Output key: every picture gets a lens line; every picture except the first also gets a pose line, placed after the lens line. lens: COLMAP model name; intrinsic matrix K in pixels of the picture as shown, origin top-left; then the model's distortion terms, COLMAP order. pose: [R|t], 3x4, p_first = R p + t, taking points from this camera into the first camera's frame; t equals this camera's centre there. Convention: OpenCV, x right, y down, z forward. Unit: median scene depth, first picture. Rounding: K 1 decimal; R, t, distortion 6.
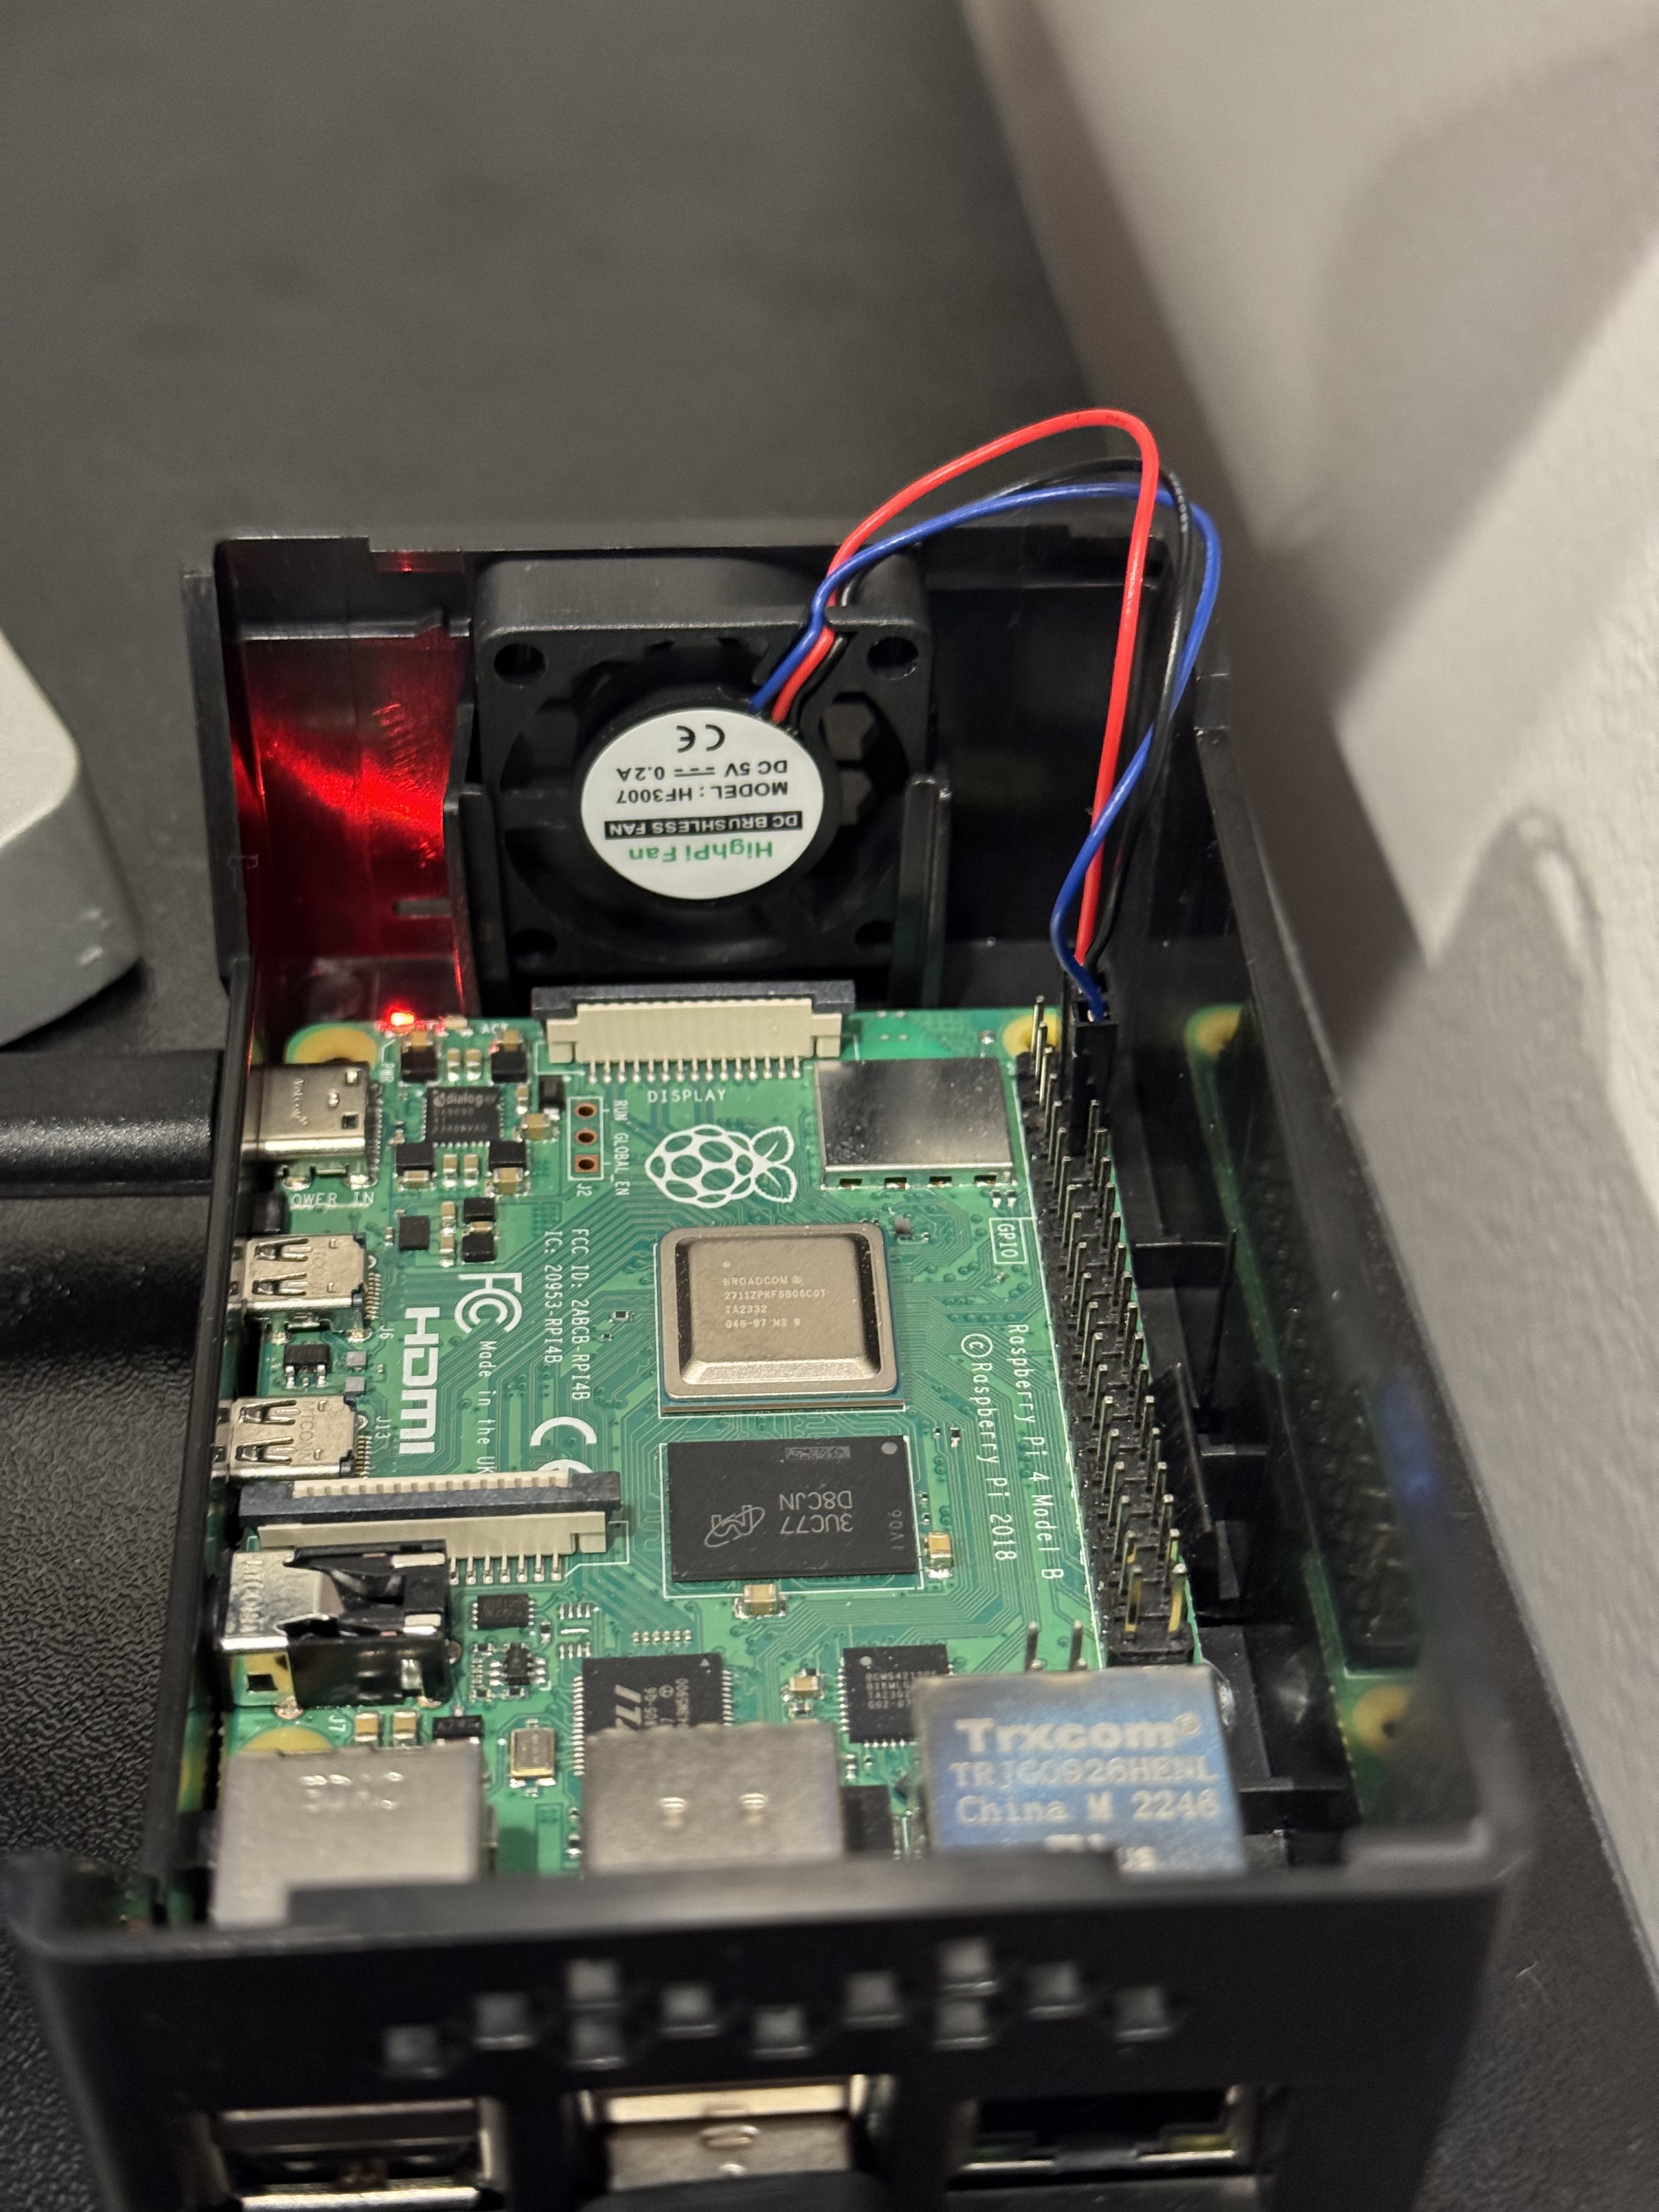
lens RADIAL K [[3280.2, 0, 829.5], [0, 3280.2, 1106.0], [0, 0, 1]] dist [0.122856, -0.118511]
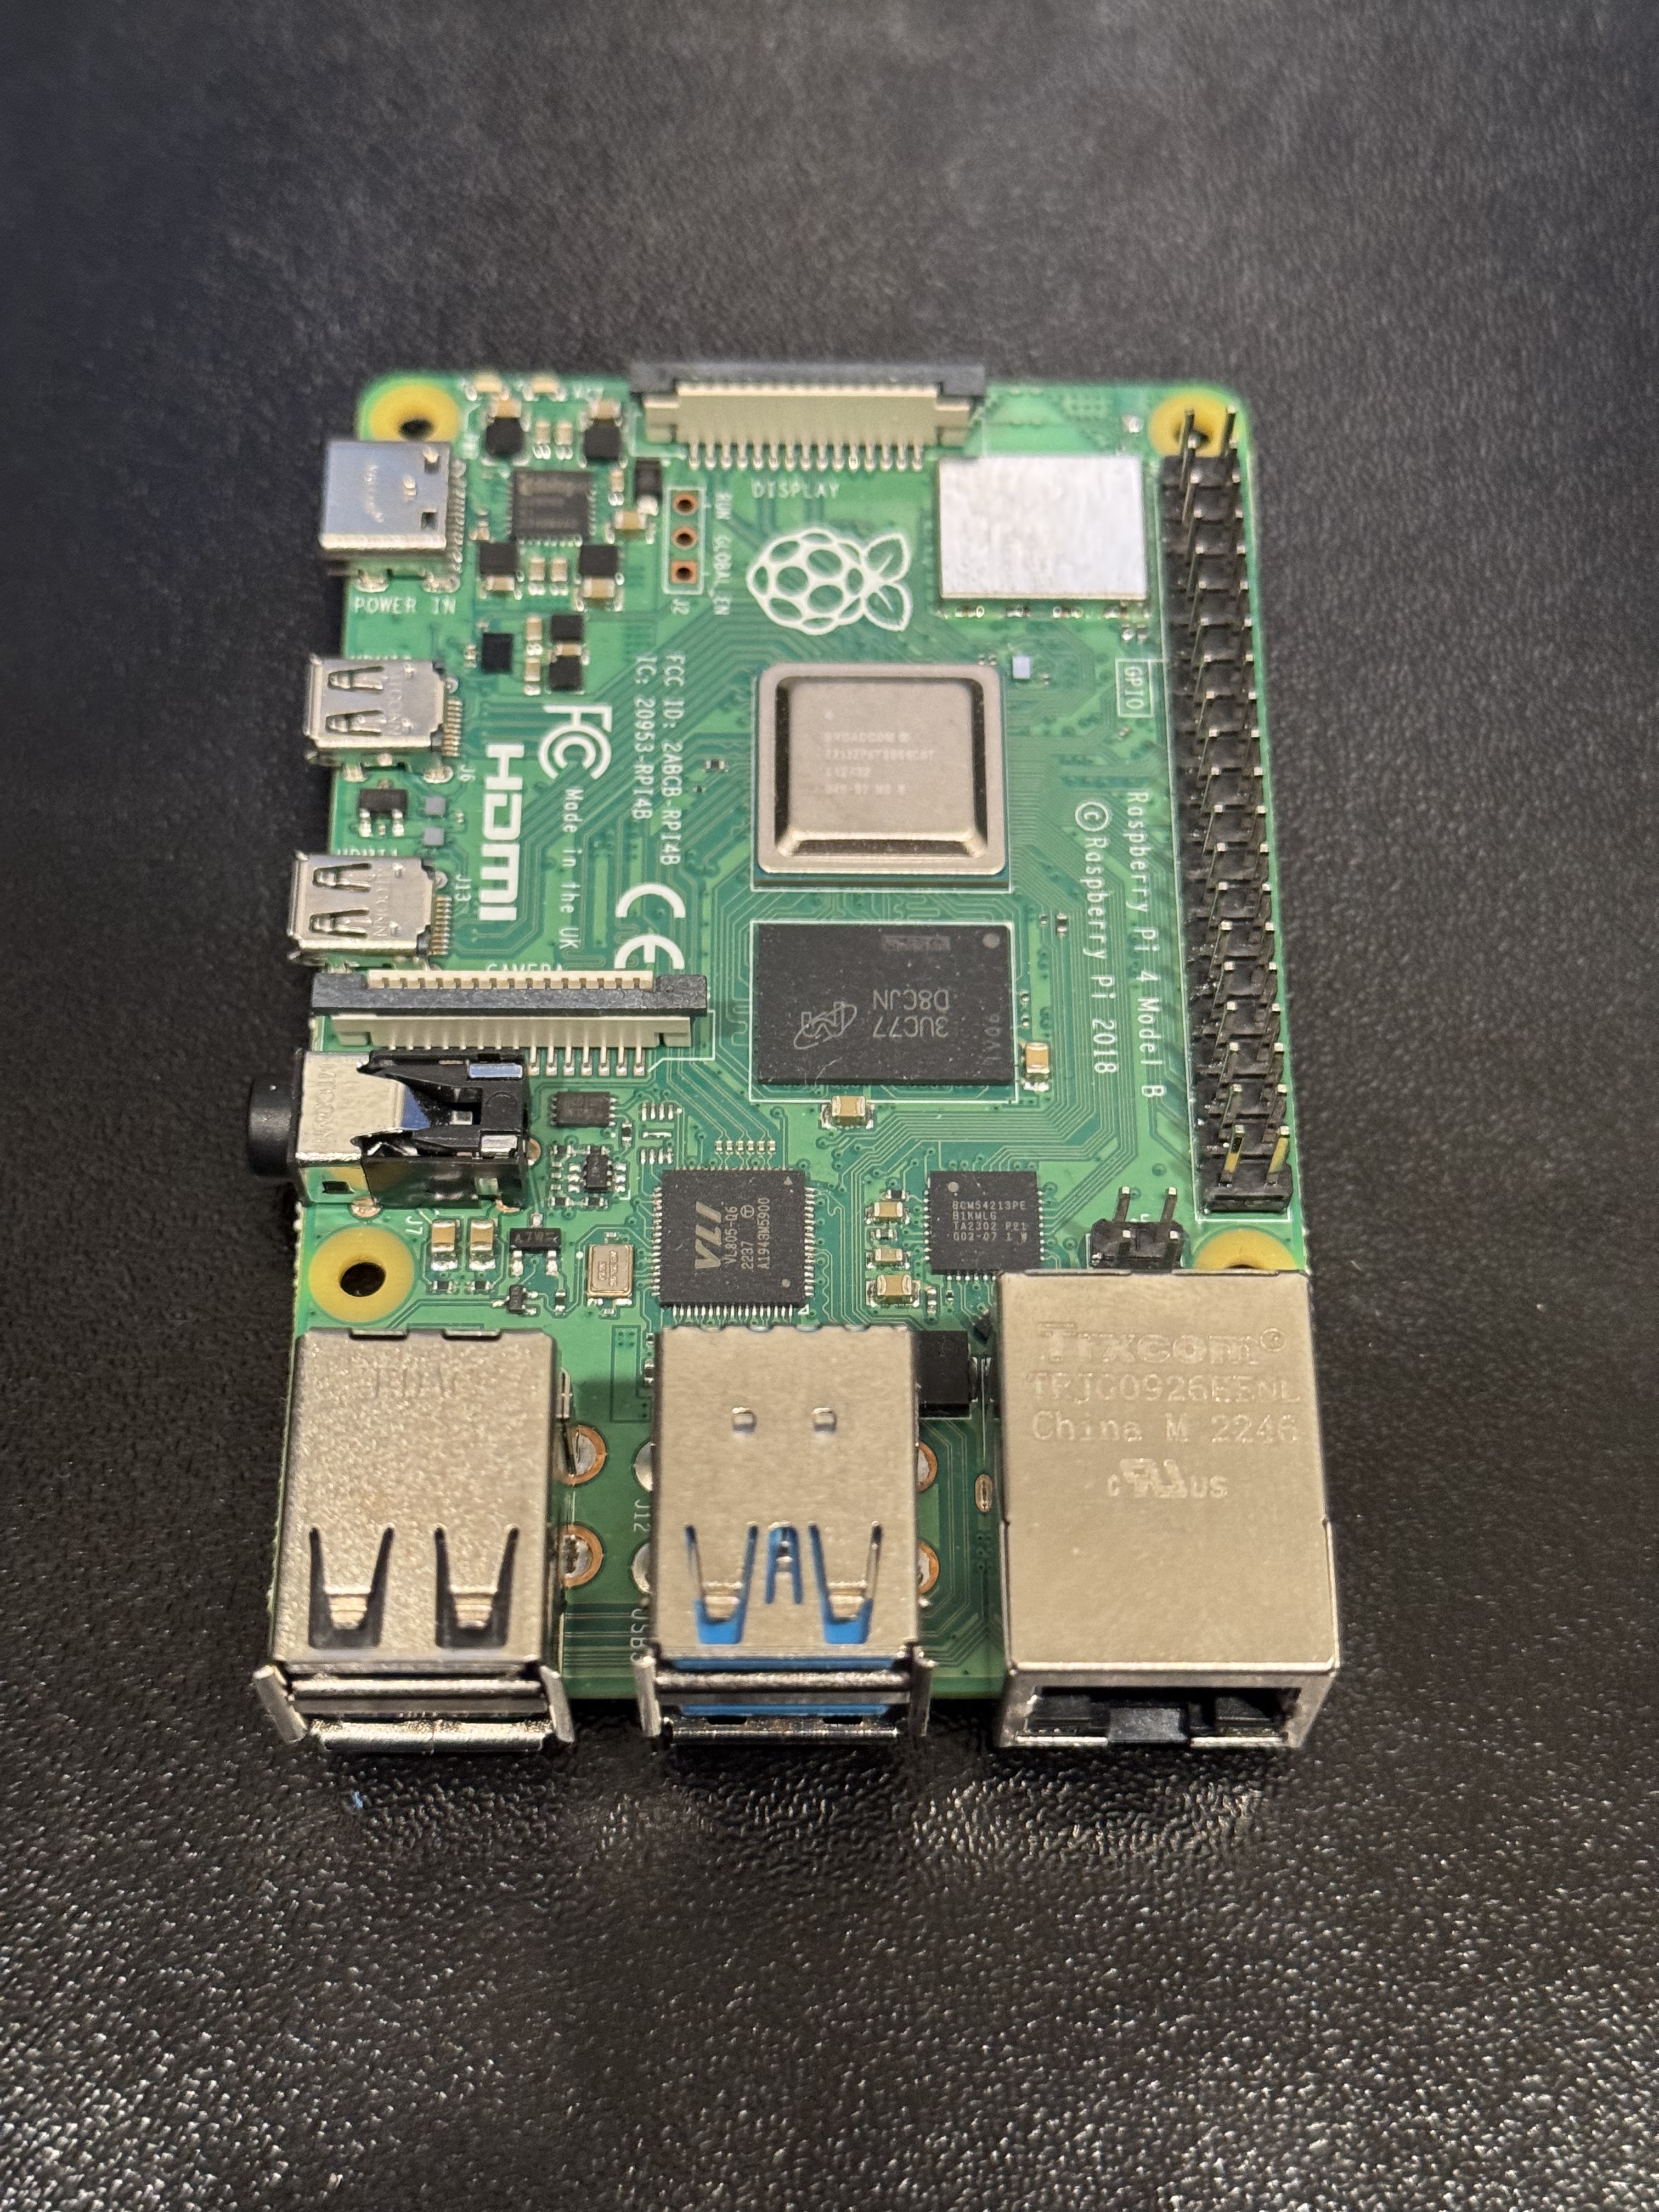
lens RADIAL K [[3280.2, 0, 829.5], [0, 3280.2, 1106.0], [0, 0, 1]] dist [0.122856, -0.118511]
pose [[0.998235, 0.049163, -0.033306, 0.005160], [-0.034778, 0.938632, 0.343162, -0.169471], [0.048133, -0.341398, 0.938686, 0.087392]]
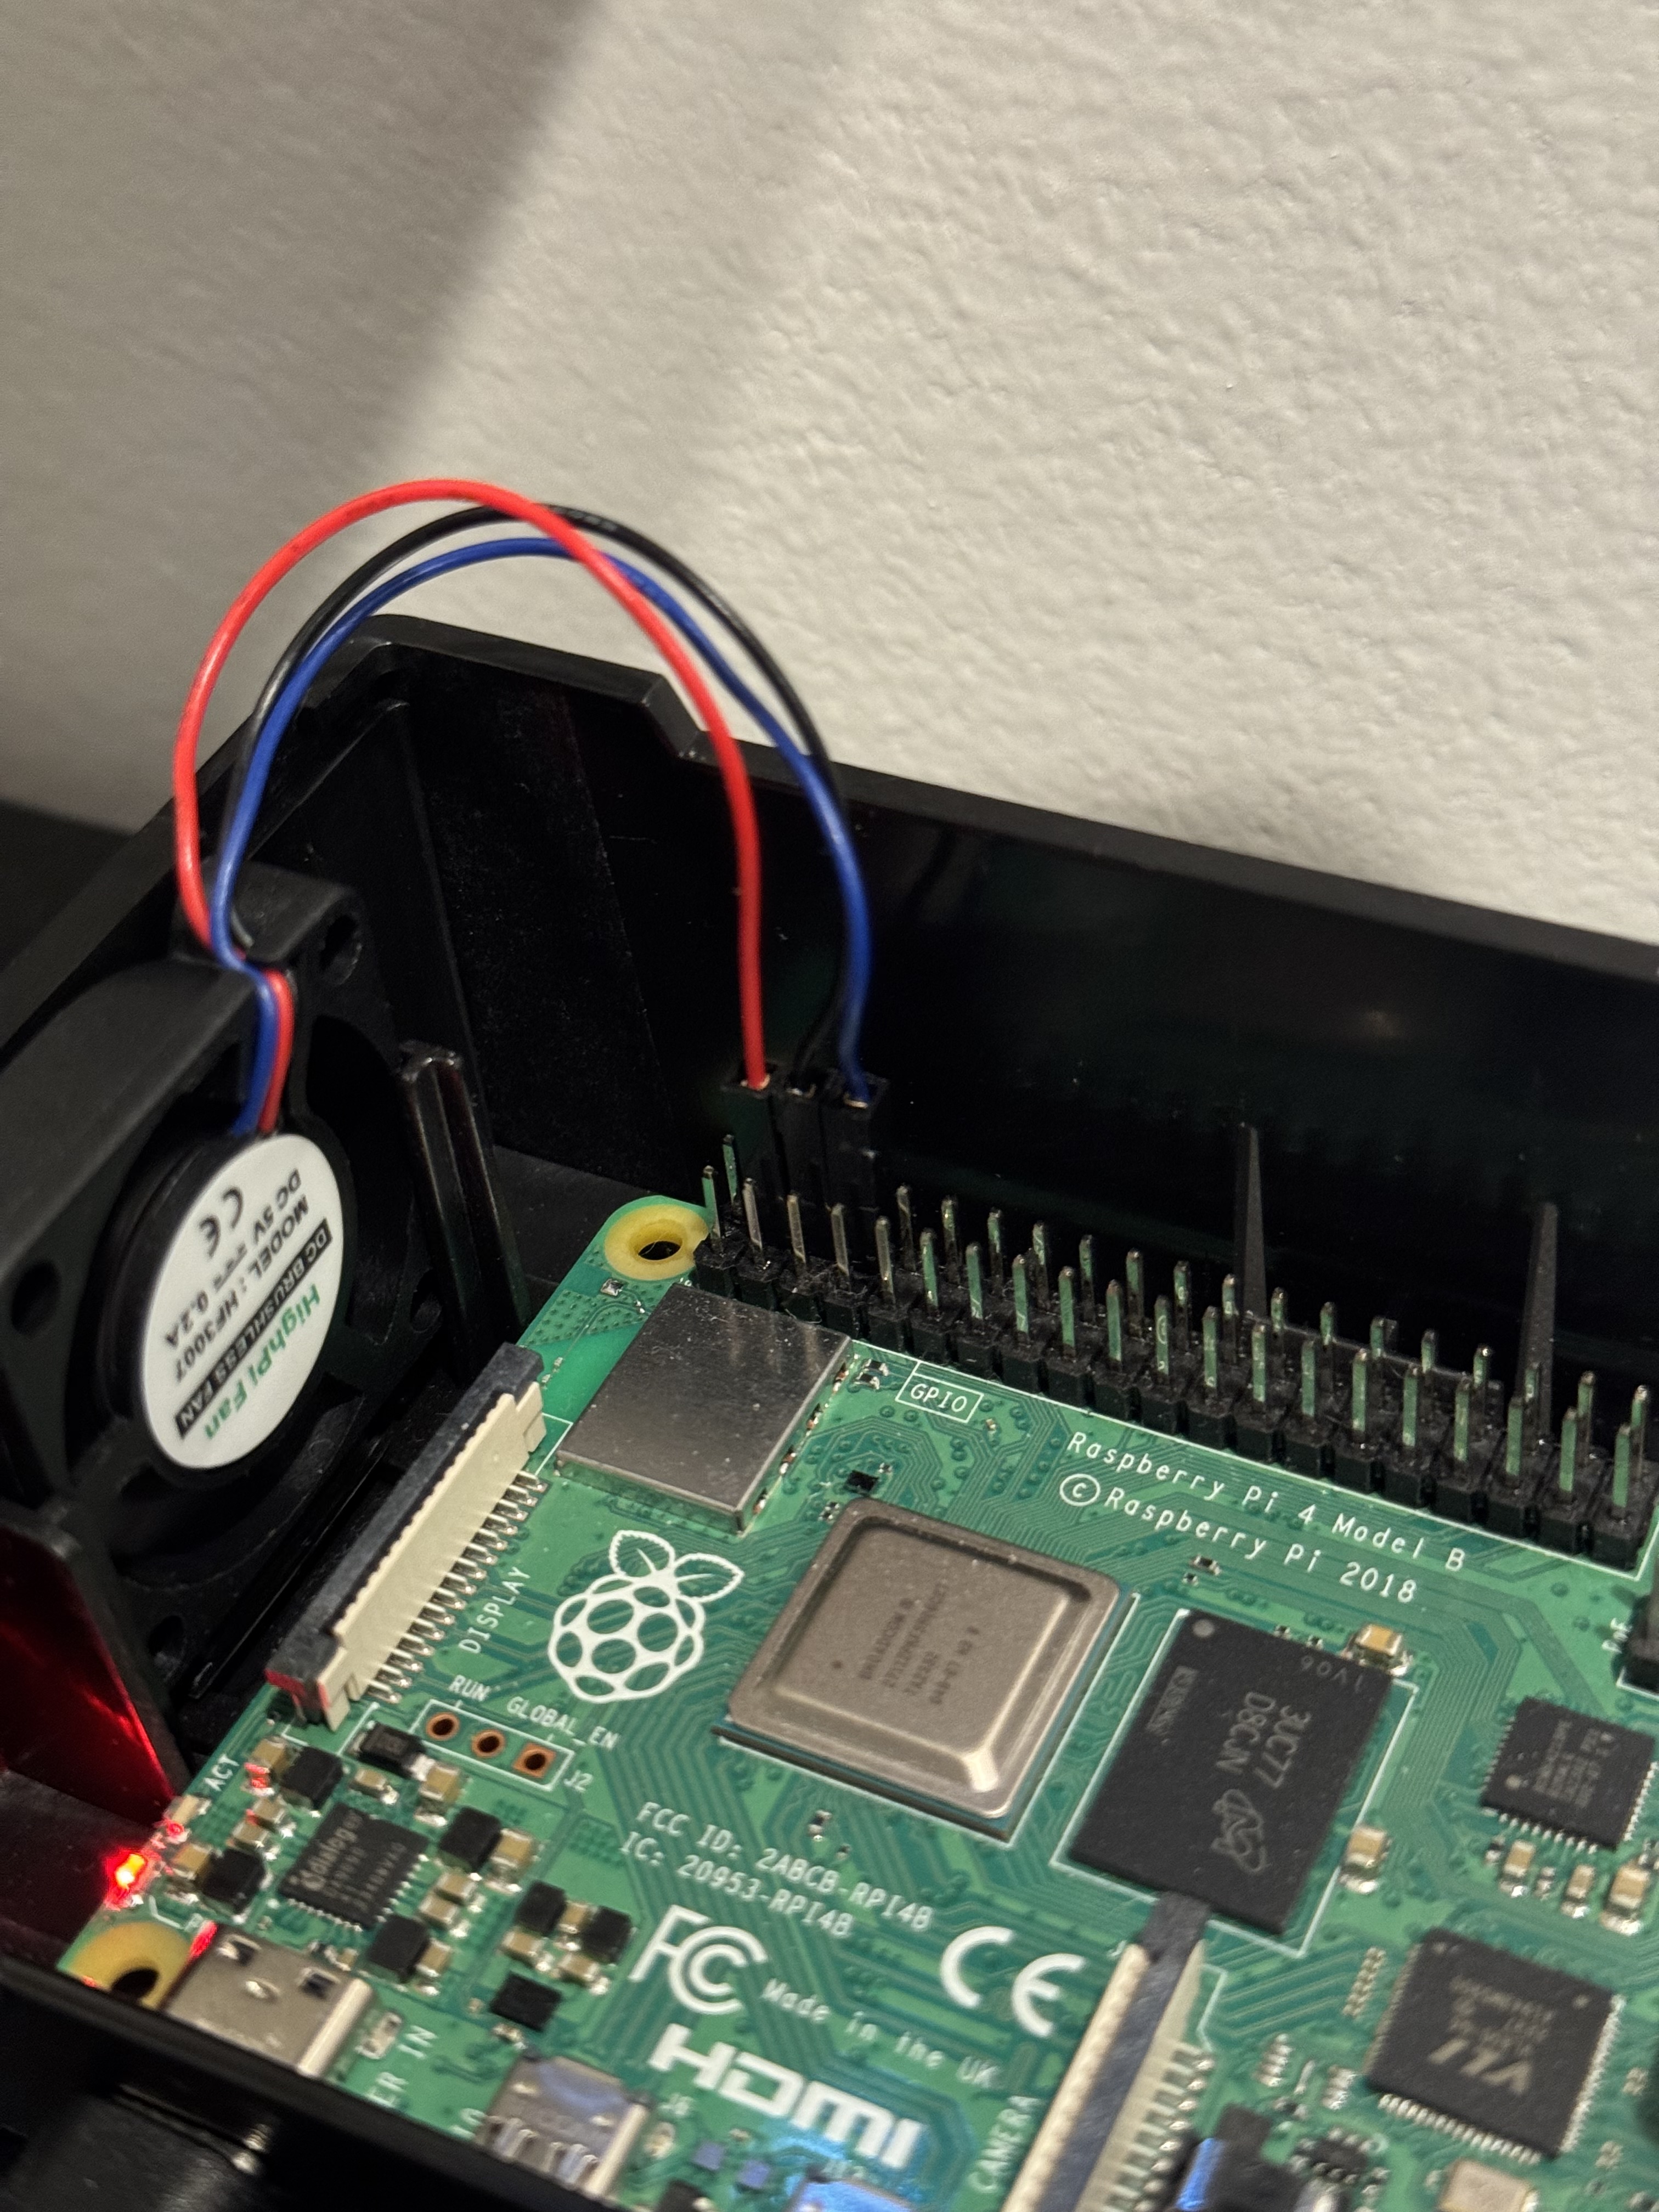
lens RADIAL K [[3280.2, 0, 829.5], [0, 3280.2, 1106.0], [0, 0, 1]] dist [0.122856, -0.118511]
pose [[0.492944, -0.644771, 0.584189, -0.385611], [0.672256, 0.708498, 0.214716, -0.201501], [-0.552339, 0.286882, 0.782701, 0.394882]]
